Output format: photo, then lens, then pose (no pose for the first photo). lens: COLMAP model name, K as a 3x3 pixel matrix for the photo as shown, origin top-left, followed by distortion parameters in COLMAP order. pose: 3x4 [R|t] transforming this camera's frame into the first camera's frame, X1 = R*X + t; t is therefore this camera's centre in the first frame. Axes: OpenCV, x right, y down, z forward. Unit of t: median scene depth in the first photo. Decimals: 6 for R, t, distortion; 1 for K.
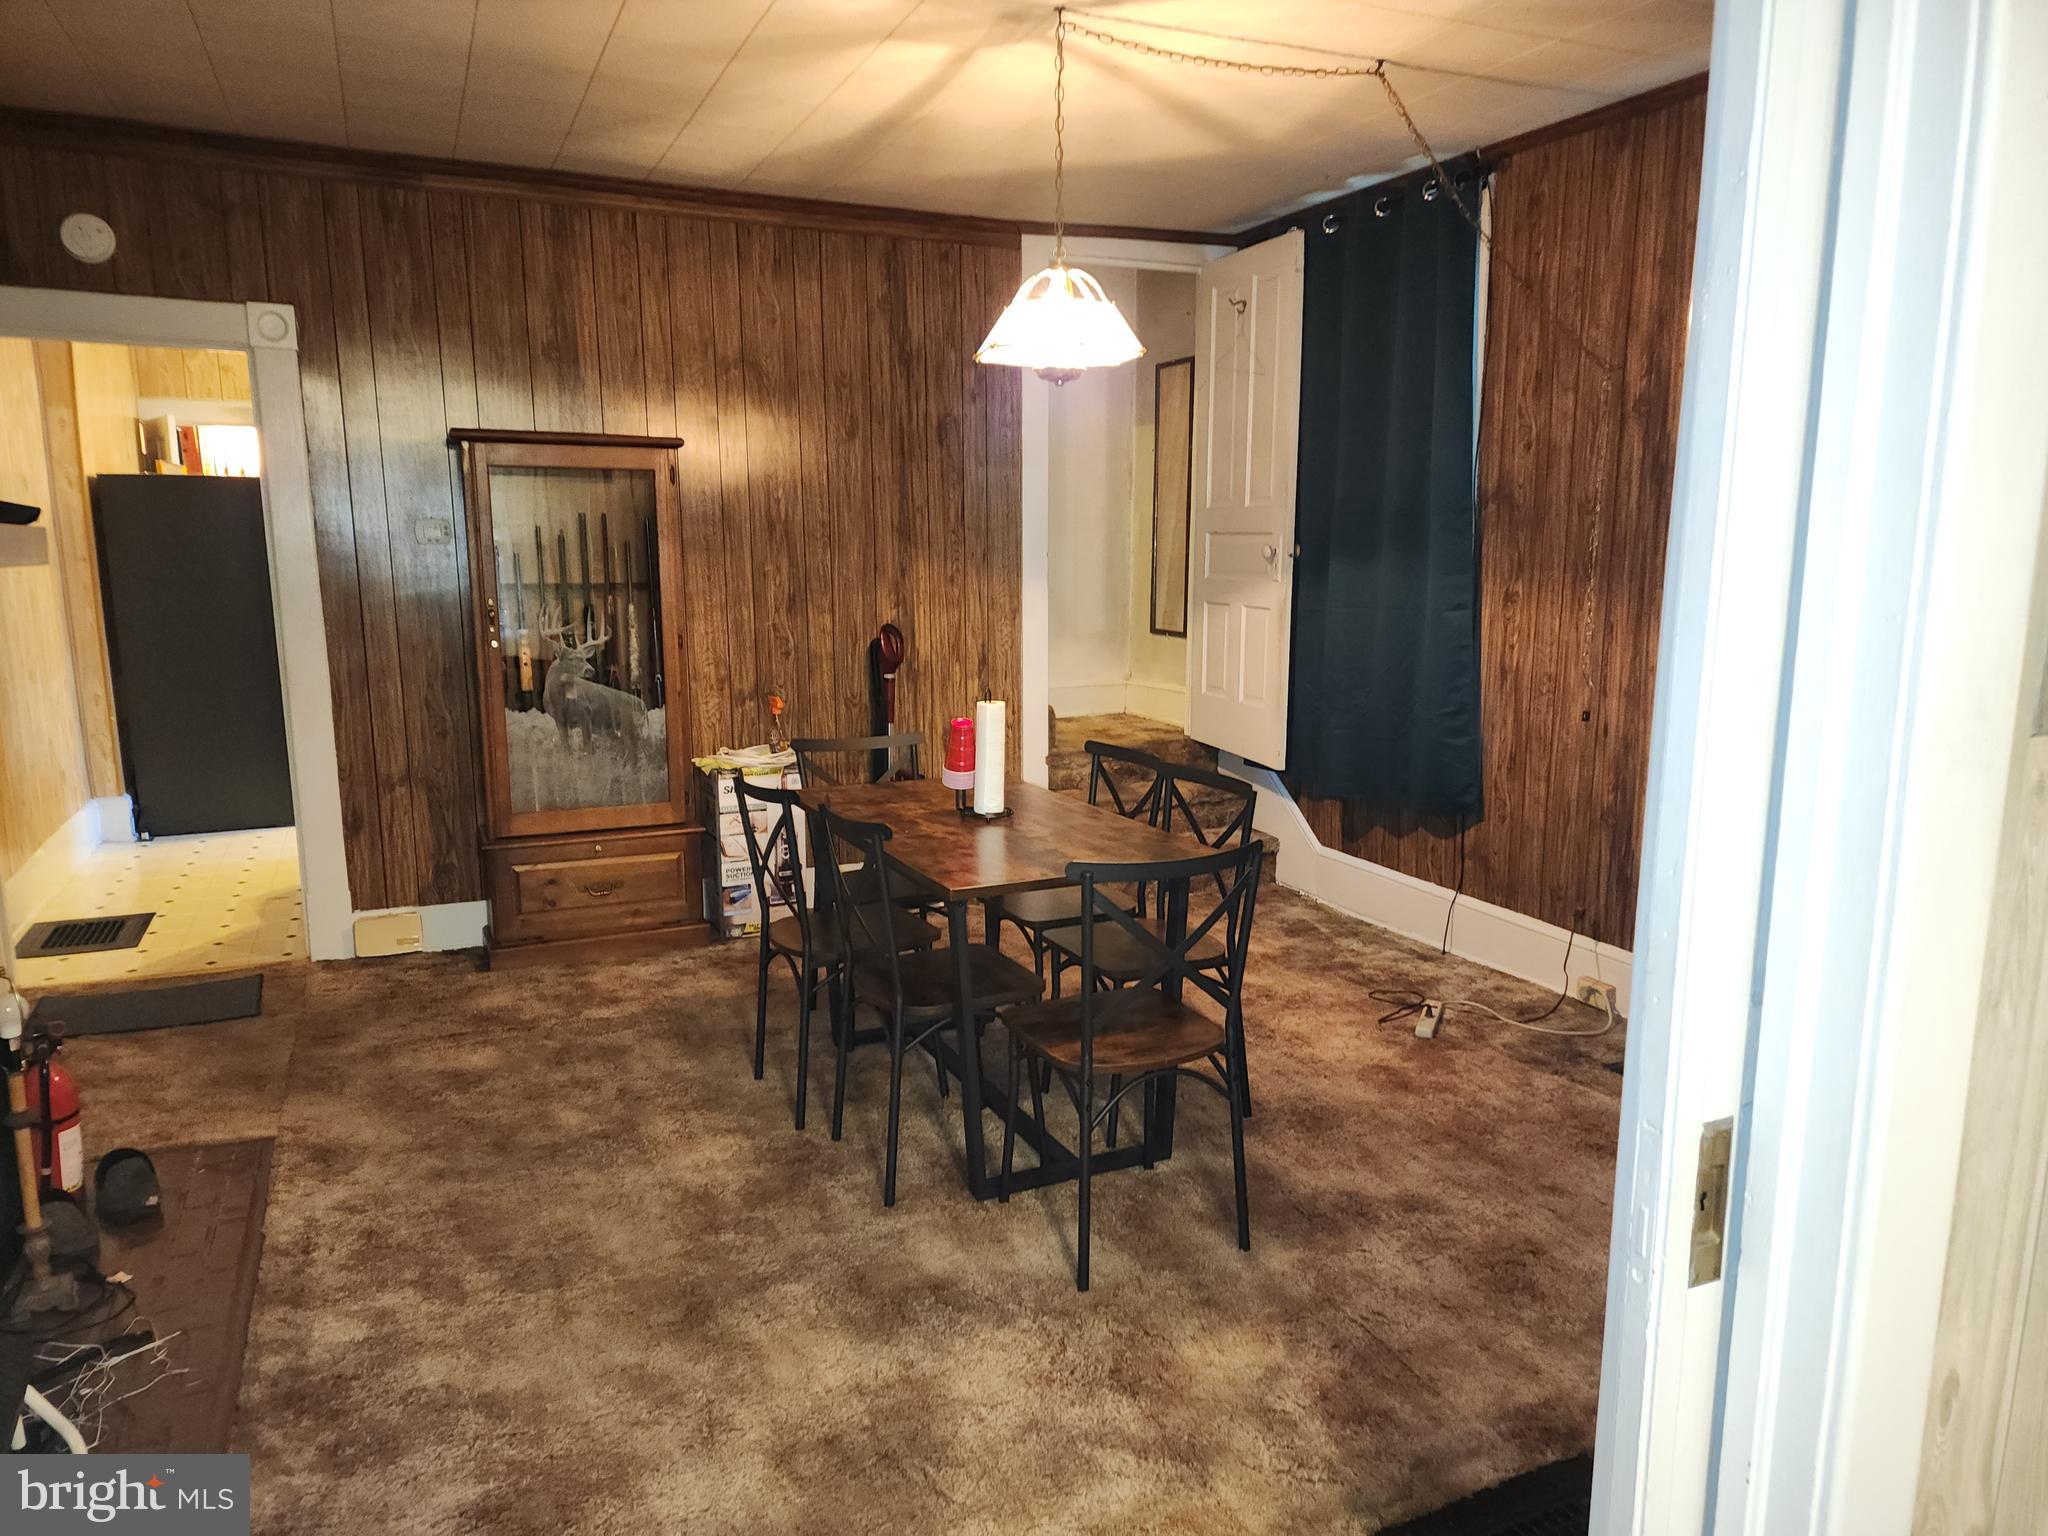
lens RADIAL K [[1384.4, 0, 1019.2], [0, 1384.4, 819.4], [0, 0, 1]] dist [0.065881, -0.067264]
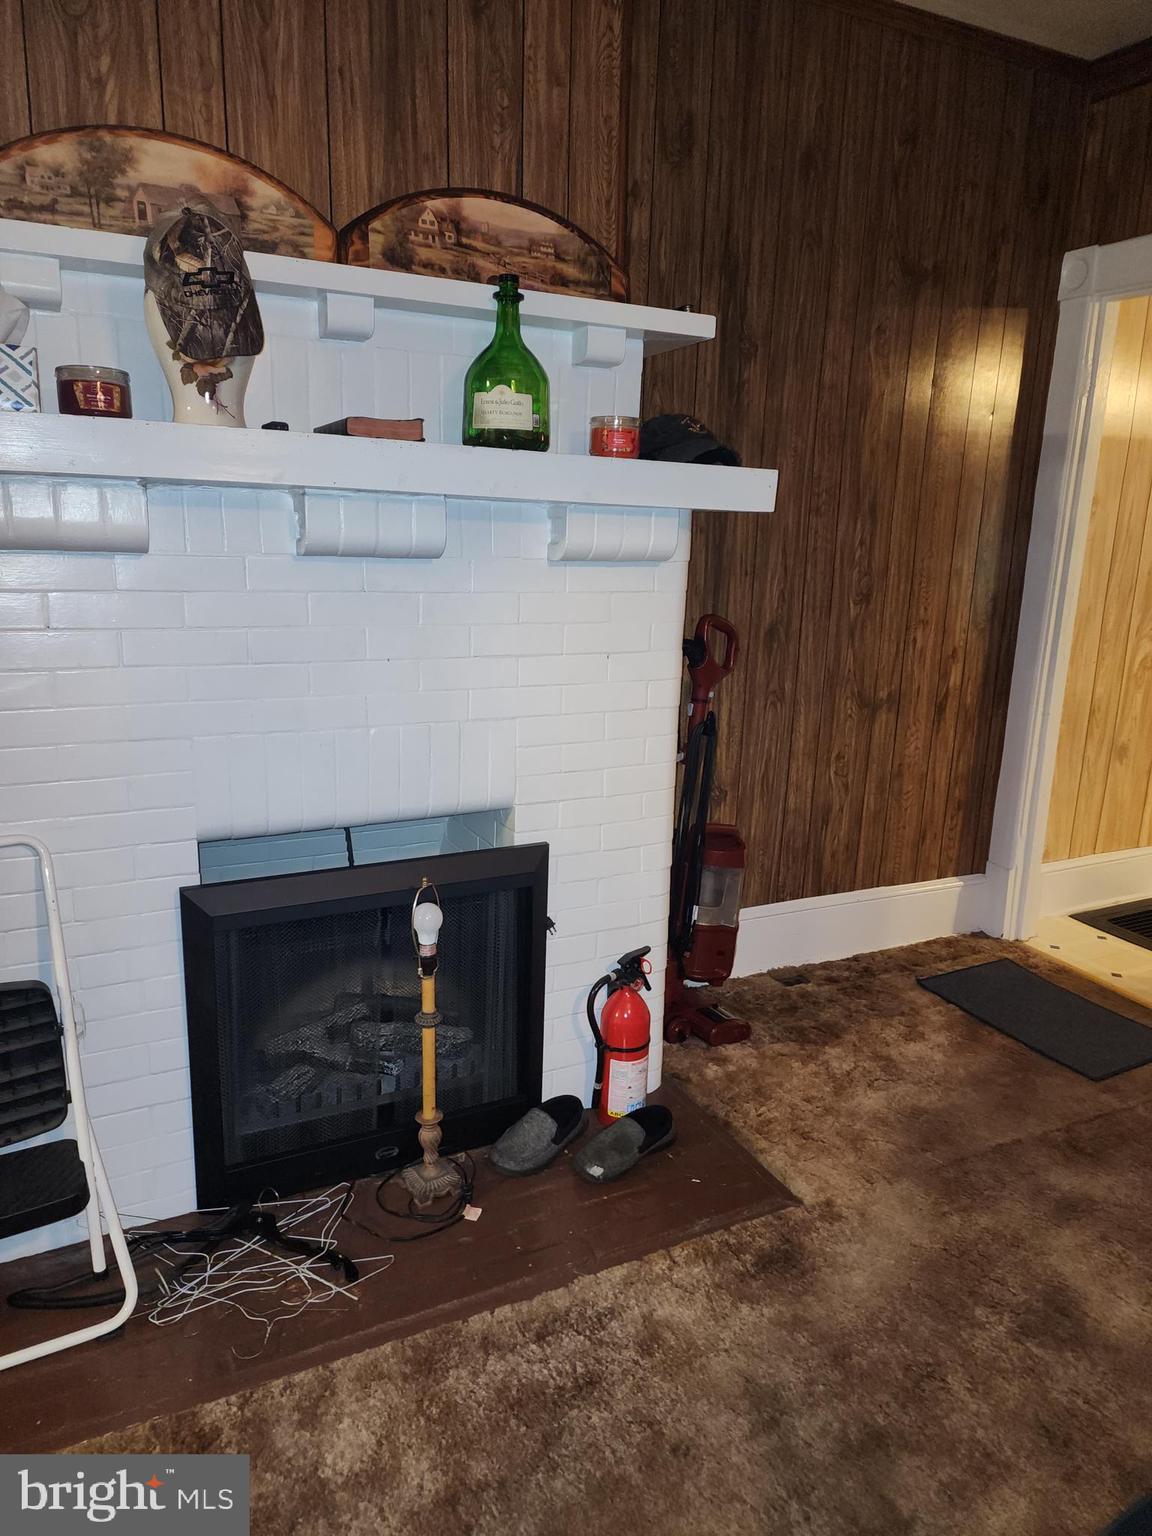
lens RADIAL K [[1038.3, 0, 581.1], [0, 1038.3, 768.4], [0, 0, 1]] dist [0.065881, -0.067264]
pose [[0.034582, 0.224292, -0.973908, 0.008927], [-0.232220, 0.949623, 0.210453, -0.081922], [0.972048, 0.218883, 0.084925, 0.524996]]
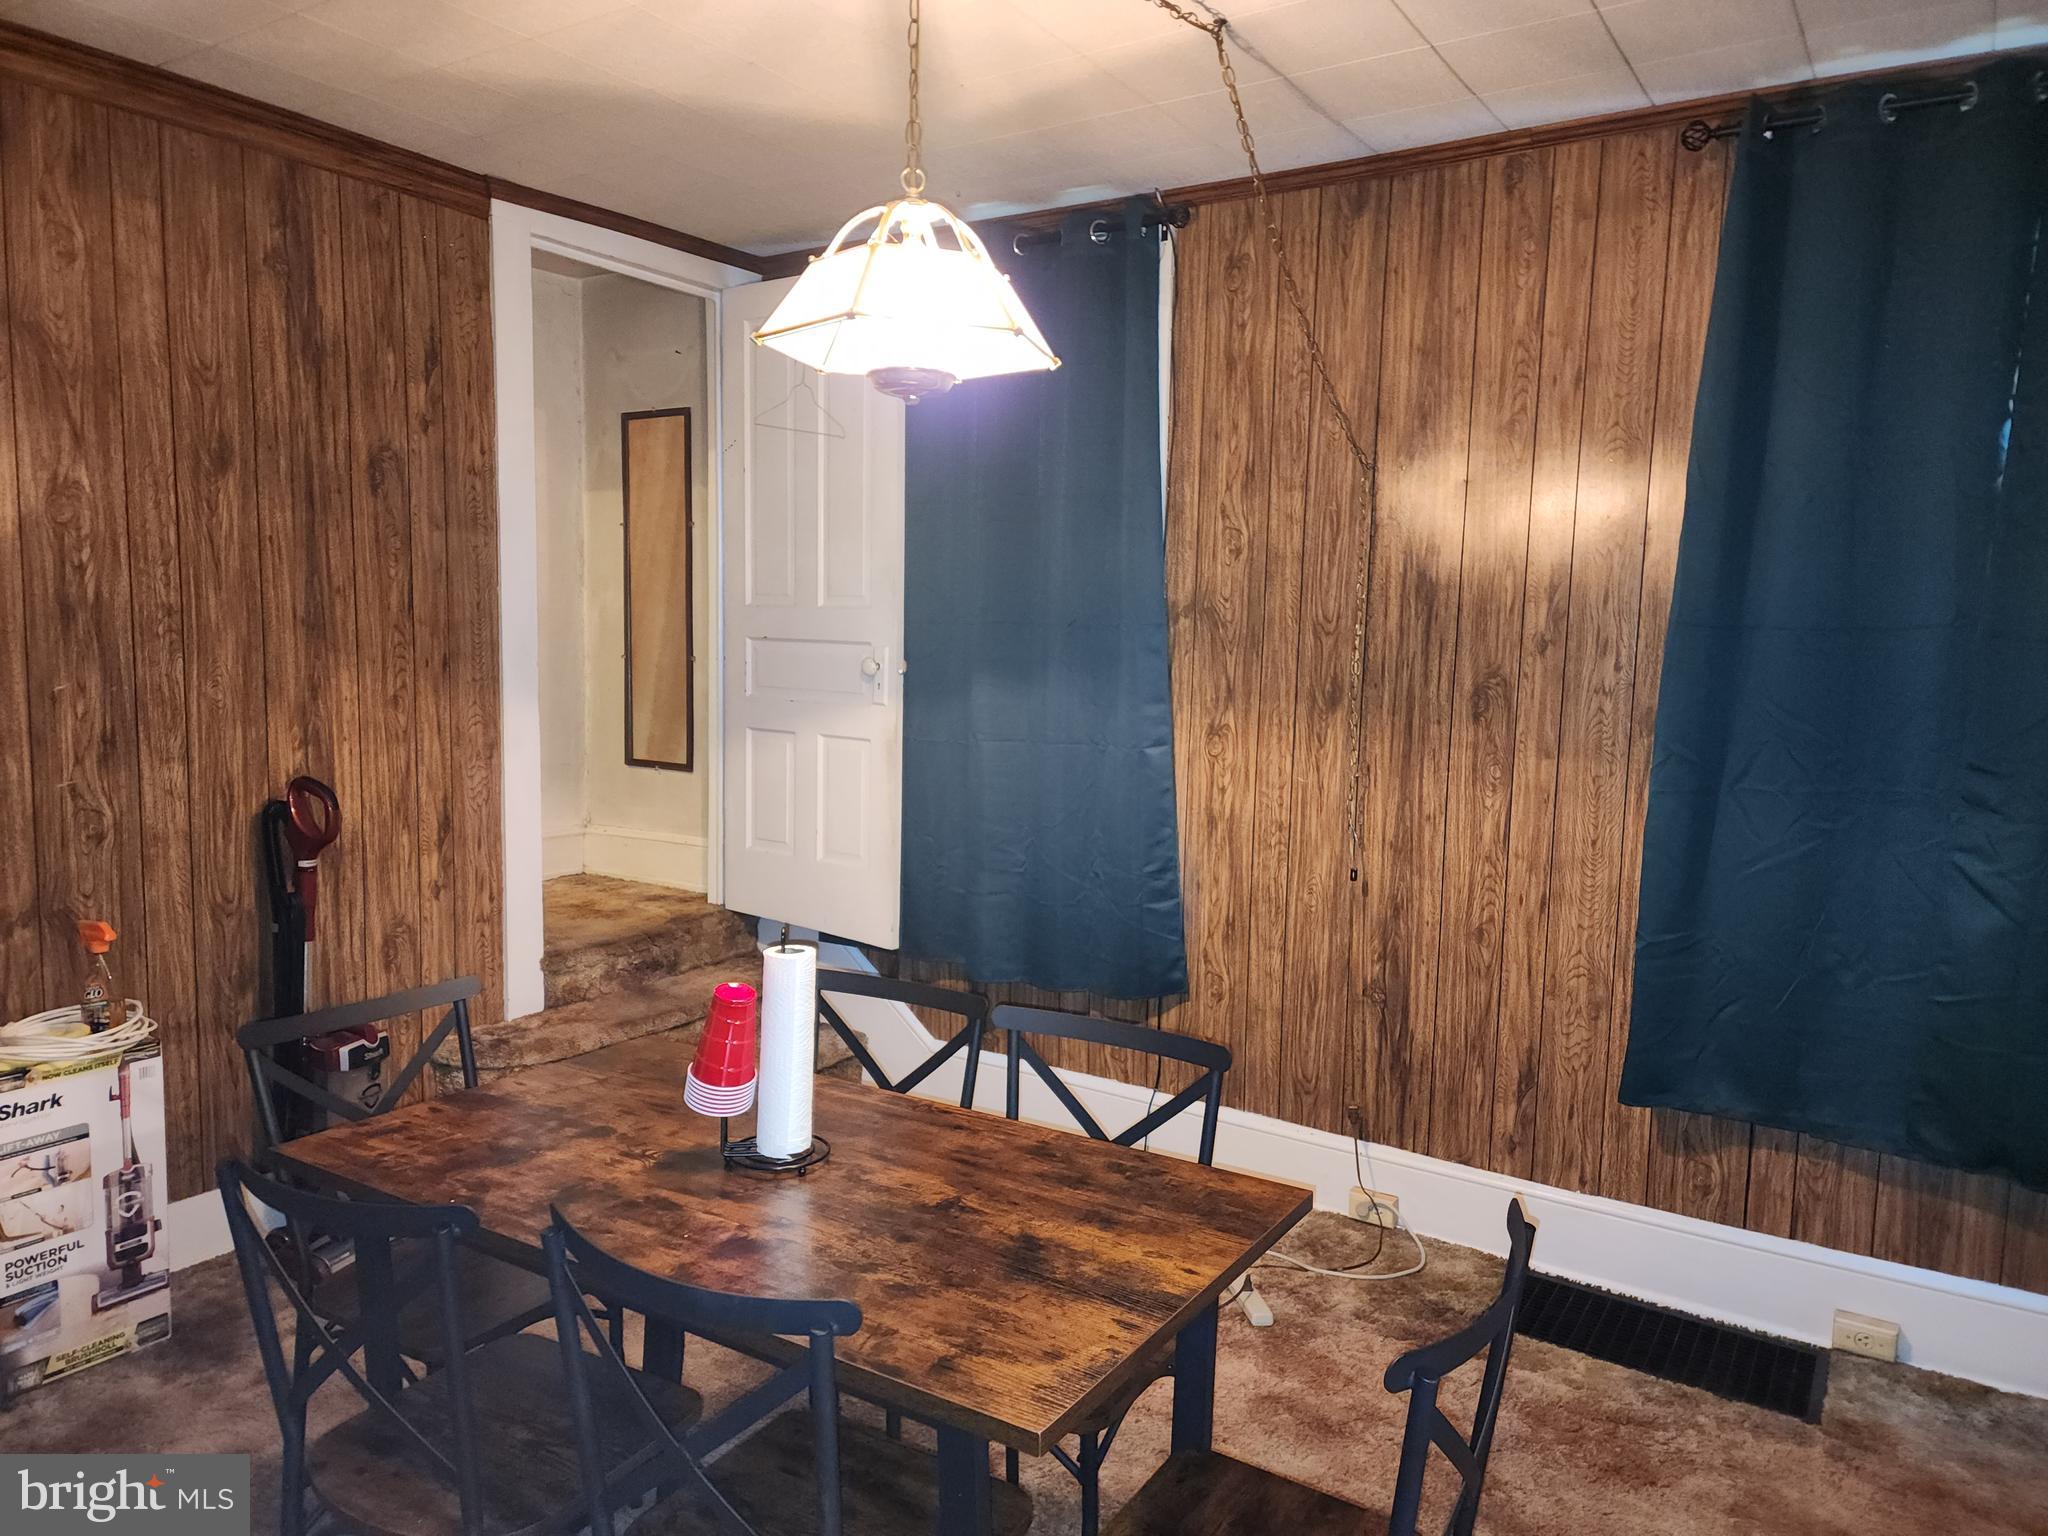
lens RADIAL K [[1384.4, 0, 1036.4], [0, 1384.4, 789.2], [0, 0, 1]] dist [0.065881, -0.067264]
pose [[0.839693, -0.039450, 0.541627, -0.163072], [0.085226, 0.994572, -0.059686, -0.075456], [-0.536332, 0.096278, 0.838497, 0.333907]]
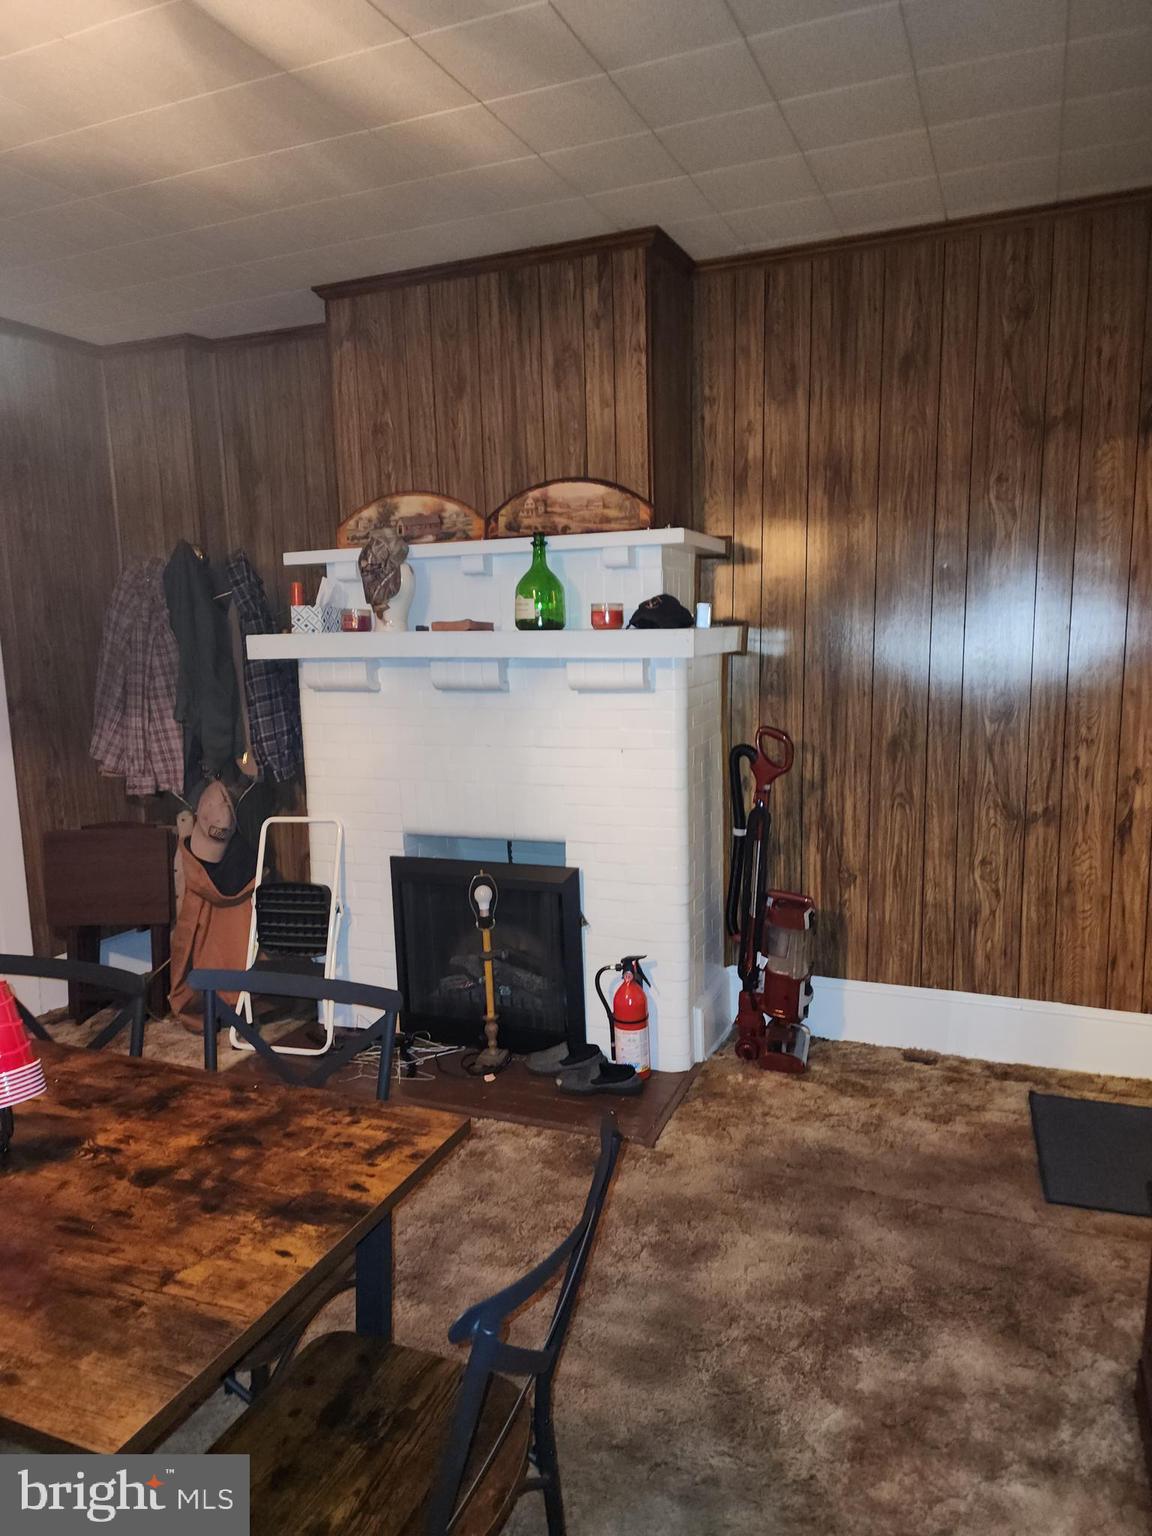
lens RADIAL K [[1038.3, 0, 566.2], [0, 1038.3, 773.5], [0, 0, 1]] dist [0.065881, -0.067264]
pose [[-0.734746, 0.108757, -0.669567, 0.044463], [-0.117045, 0.951934, 0.283060, -0.207831], [0.668168, 0.286347, -0.686700, 1.000524]]
